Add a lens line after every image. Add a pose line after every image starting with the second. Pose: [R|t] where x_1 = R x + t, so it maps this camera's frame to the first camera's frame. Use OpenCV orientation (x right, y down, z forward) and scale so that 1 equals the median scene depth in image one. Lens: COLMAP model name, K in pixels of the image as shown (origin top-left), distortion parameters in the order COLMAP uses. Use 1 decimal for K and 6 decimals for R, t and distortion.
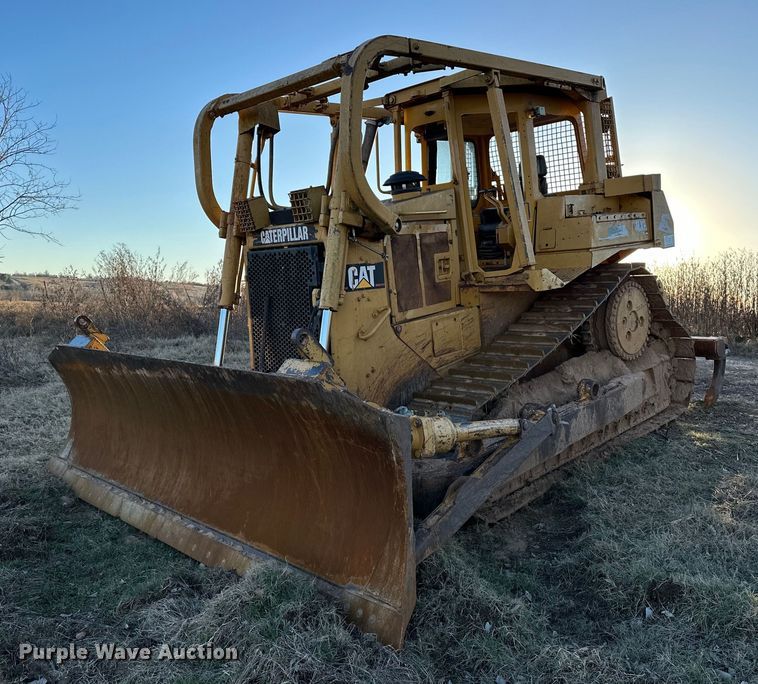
lens RADIAL K [[680.7, 0, 379.0], [0, 680.7, 342.0], [0, 0, 1]] dist [0.058348, 0.002439]
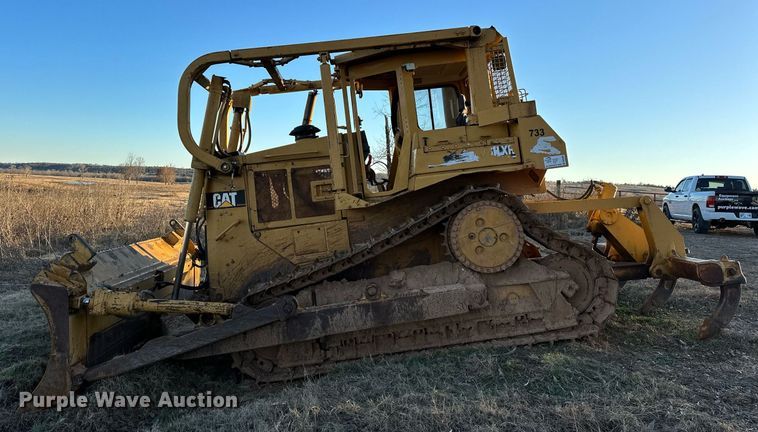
lens RADIAL K [[551.1, 0, 393.7], [0, 551.1, 164.6], [0, 0, 1]] dist [0.039969, -0.002329]
pose [[0.756493, -0.038770, -0.652852, 1.049983], [-0.041701, 0.993351, -0.107311, -0.053968], [0.652671, 0.108405, 0.749846, 0.285022]]
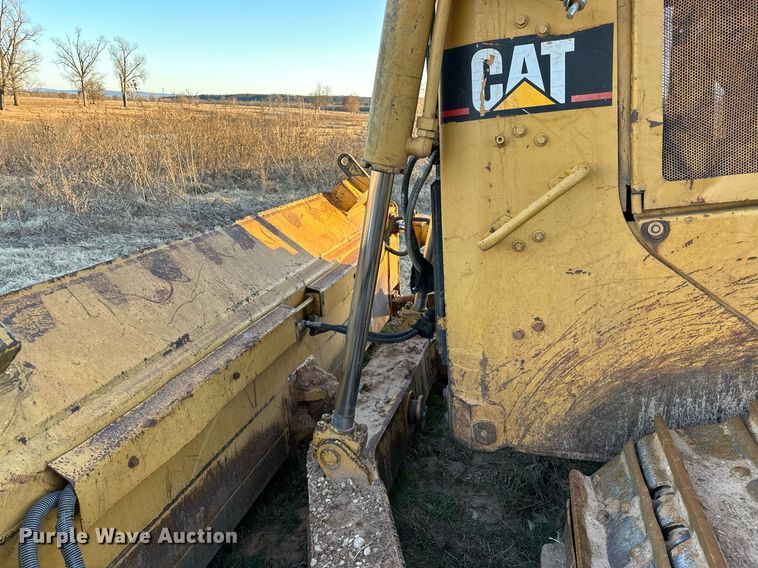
lens RADIAL K [[522.7, 0, 379.0], [0, 522.7, 284.0], [0, 0, 1]] dist [0.006200, 0.000692]
pose [[0.493360, 0.246068, -0.834294, 0.190588], [-0.051793, 0.965760, 0.254215, -0.053586], [0.868282, -0.082209, 0.489212, 0.757614]]
